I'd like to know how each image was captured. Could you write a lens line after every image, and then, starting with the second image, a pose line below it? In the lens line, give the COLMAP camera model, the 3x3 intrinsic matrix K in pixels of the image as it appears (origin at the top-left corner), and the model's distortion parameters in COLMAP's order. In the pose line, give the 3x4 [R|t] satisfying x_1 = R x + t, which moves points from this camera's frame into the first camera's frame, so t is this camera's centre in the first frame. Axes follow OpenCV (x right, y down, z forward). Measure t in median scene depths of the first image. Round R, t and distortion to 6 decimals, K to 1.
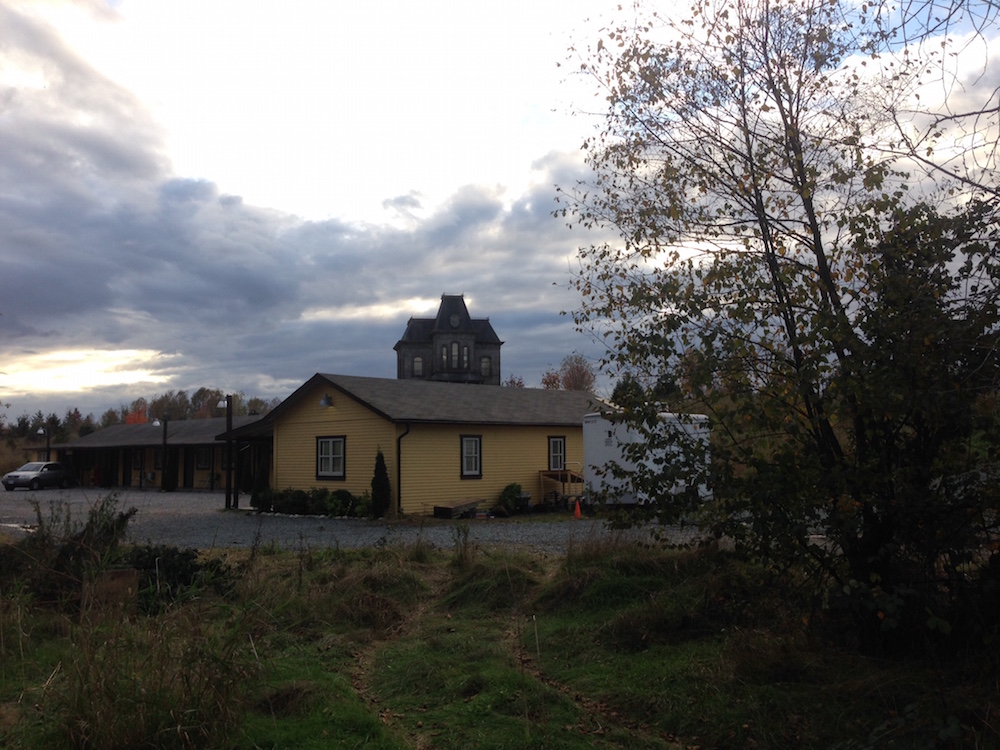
lens RADIAL K [[939.5, 0, 523.1], [0, 939.5, 380.0], [0, 0, 1]] dist [0.043781, 0.000000]
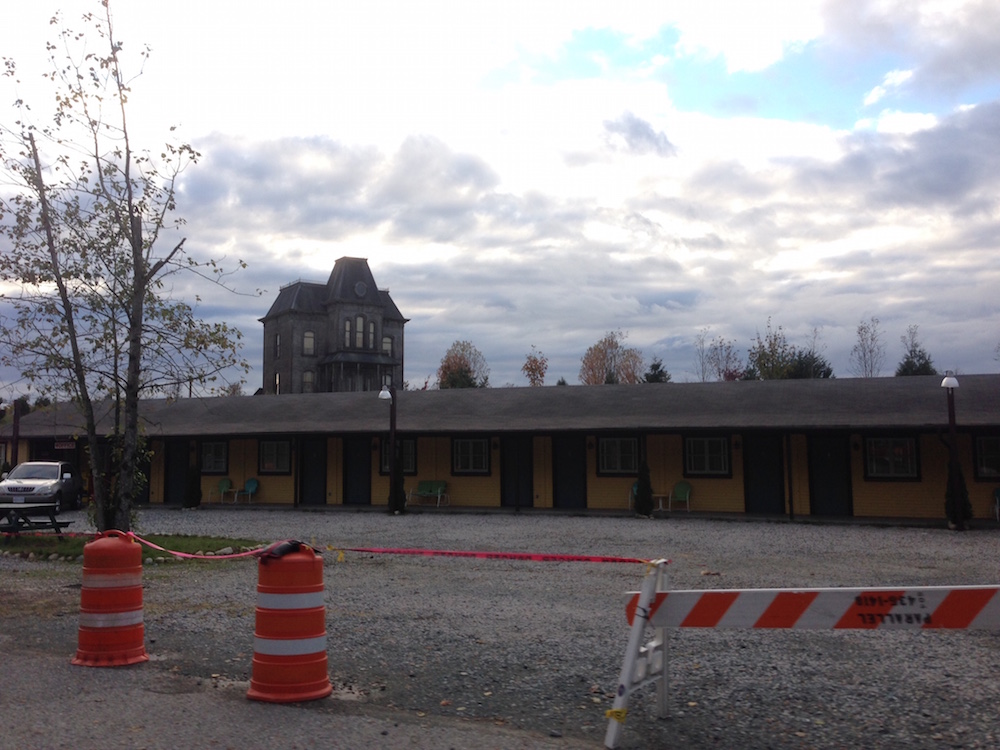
lens RADIAL K [[939.5, 0, 544.9], [0, 939.5, 389.6], [0, 0, 1]] dist [0.043781, 0.000000]
pose [[0.926489, 0.037032, 0.374495, -0.225214], [-0.039598, 0.999215, -0.000845, 0.017545], [-0.374233, -0.014047, 0.927228, 0.192068]]
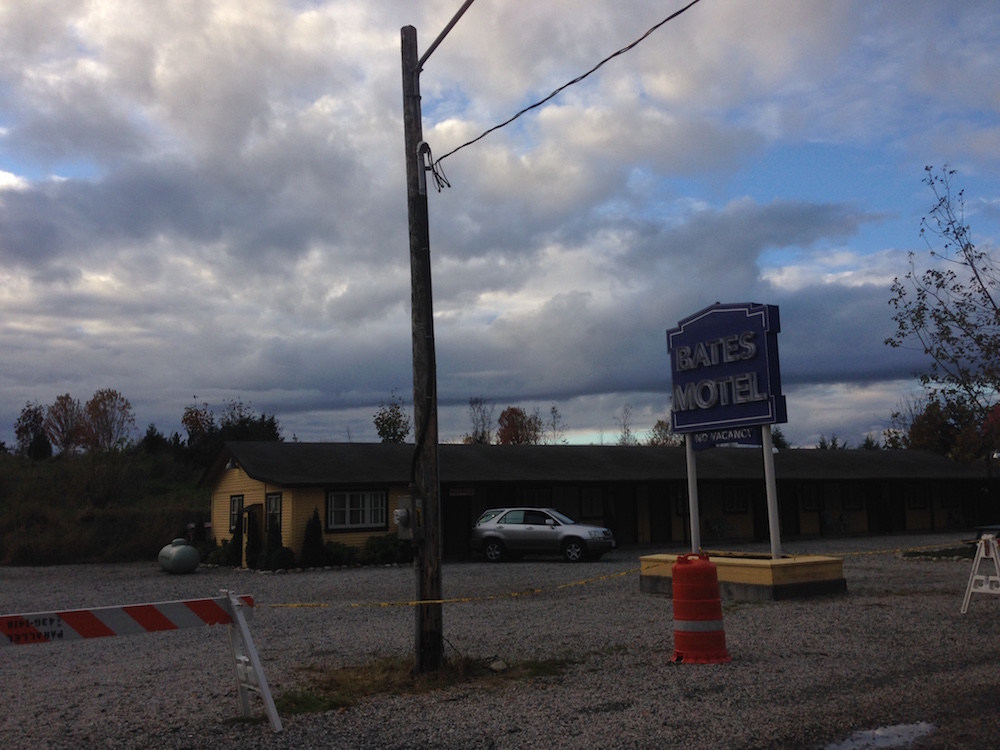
lens RADIAL K [[939.5, 0, 467.0], [0, 939.5, 387.6], [0, 0, 1]] dist [0.043781, 0.000000]
pose [[0.307981, 0.122857, 0.943427, -0.476668], [-0.049684, 0.992351, -0.113009, 0.038828], [-0.950094, -0.012068, 0.311729, 0.414439]]
